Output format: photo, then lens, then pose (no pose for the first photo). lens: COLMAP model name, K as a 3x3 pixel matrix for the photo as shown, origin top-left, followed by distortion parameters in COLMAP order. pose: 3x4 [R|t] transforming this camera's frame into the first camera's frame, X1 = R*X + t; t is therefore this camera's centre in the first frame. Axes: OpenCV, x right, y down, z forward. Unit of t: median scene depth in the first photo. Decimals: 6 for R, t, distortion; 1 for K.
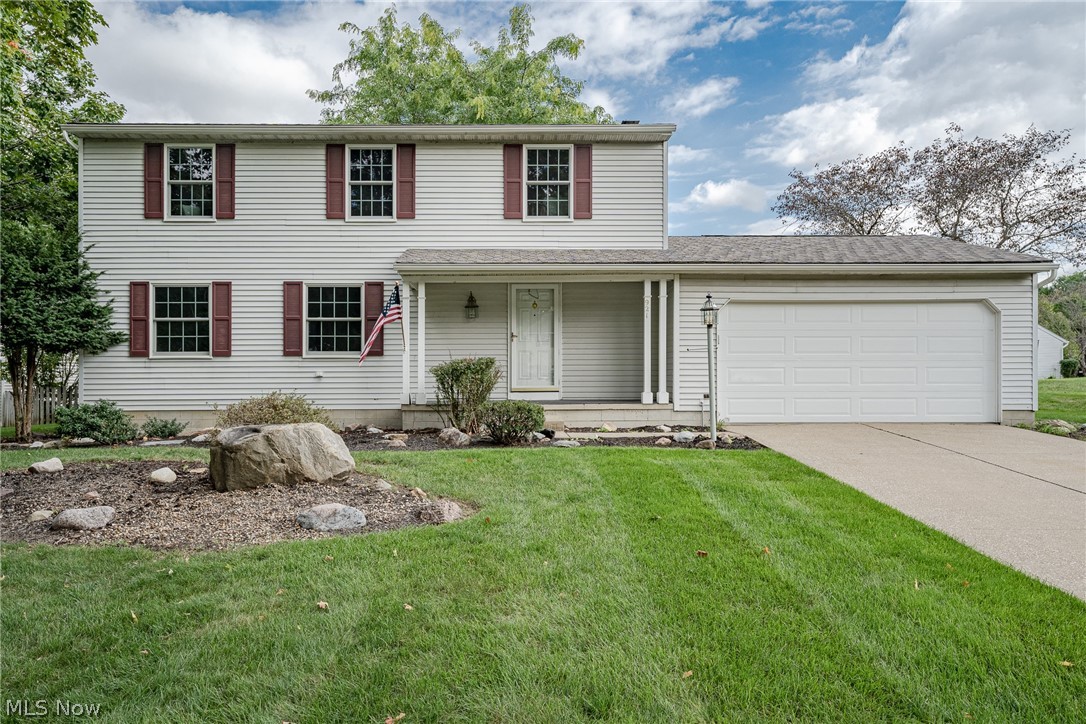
lens RADIAL K [[588.5, 0, 534.1], [0, 588.5, 386.7], [0, 0, 1]] dist [0.001260, 0.000818]
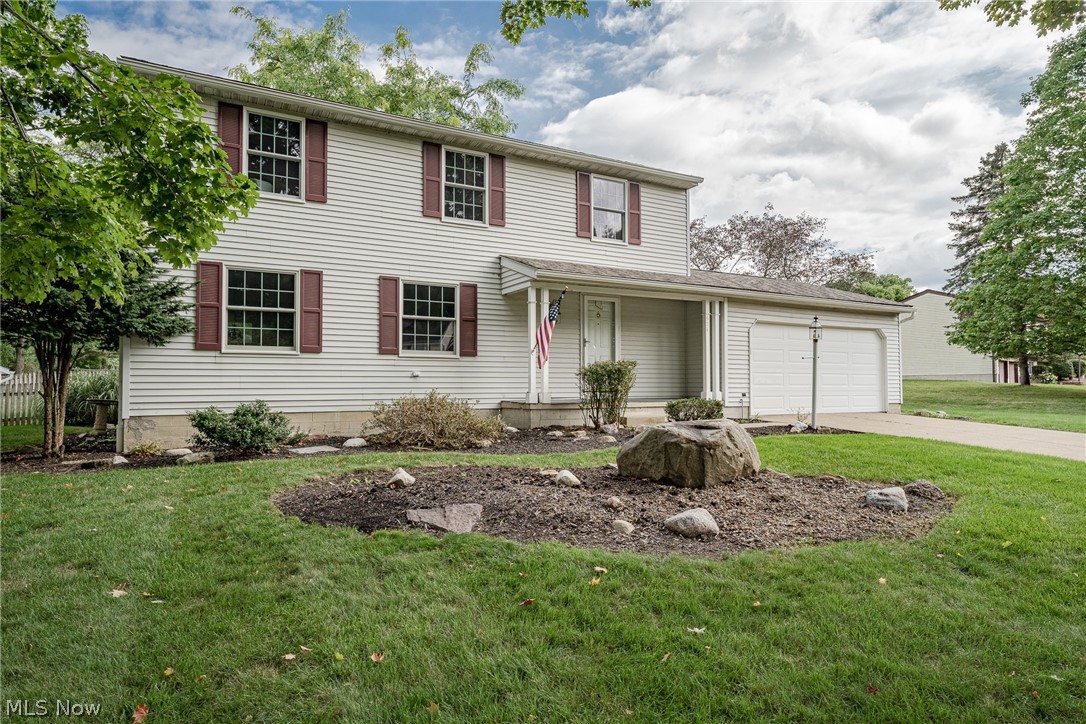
lens RADIAL K [[619.9, 0, 538.1], [0, 619.9, 366.2], [0, 0, 1]] dist [0.019262, 0.000337]
pose [[0.891817, 0.017793, 0.452047, -0.646954], [-0.002226, 0.999387, -0.034946, 0.001938], [-0.452392, 0.030159, 0.891309, -0.006532]]
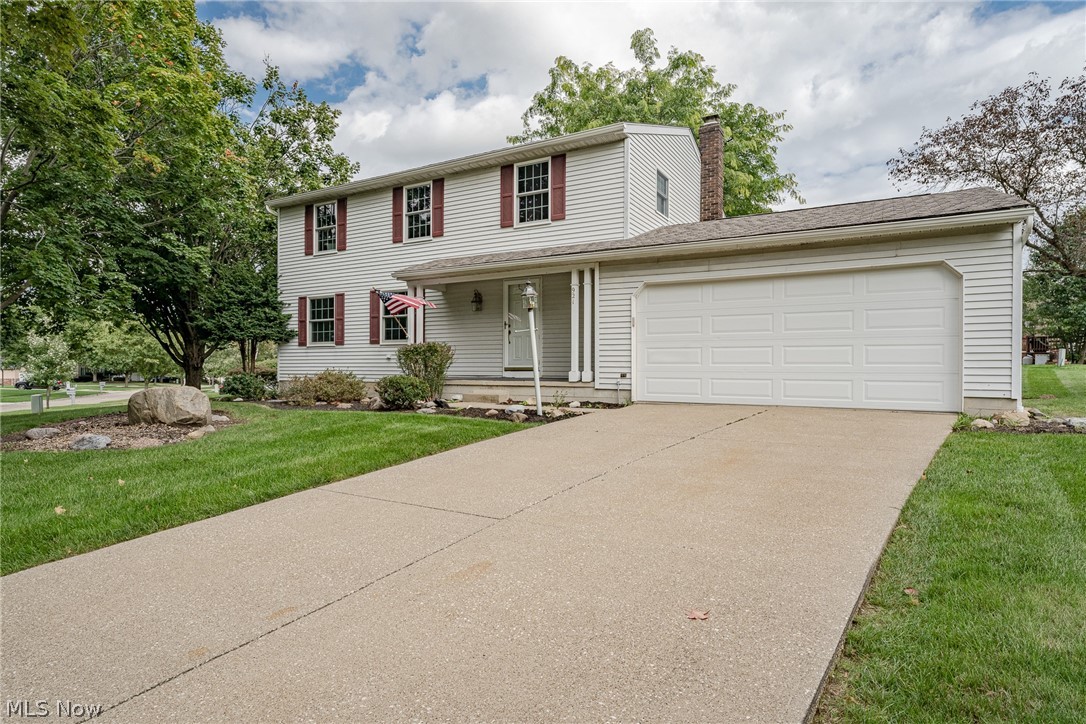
lens RADIAL K [[585.6, 0, 542.4], [0, 585.6, 360.8], [0, 0, 1]] dist [0.012745, 0.000510]
pose [[0.860880, -0.001120, -0.508807, 0.638869], [-0.003739, 0.999957, -0.008526, -0.000790], [0.508794, 0.009243, 0.860838, 0.005052]]
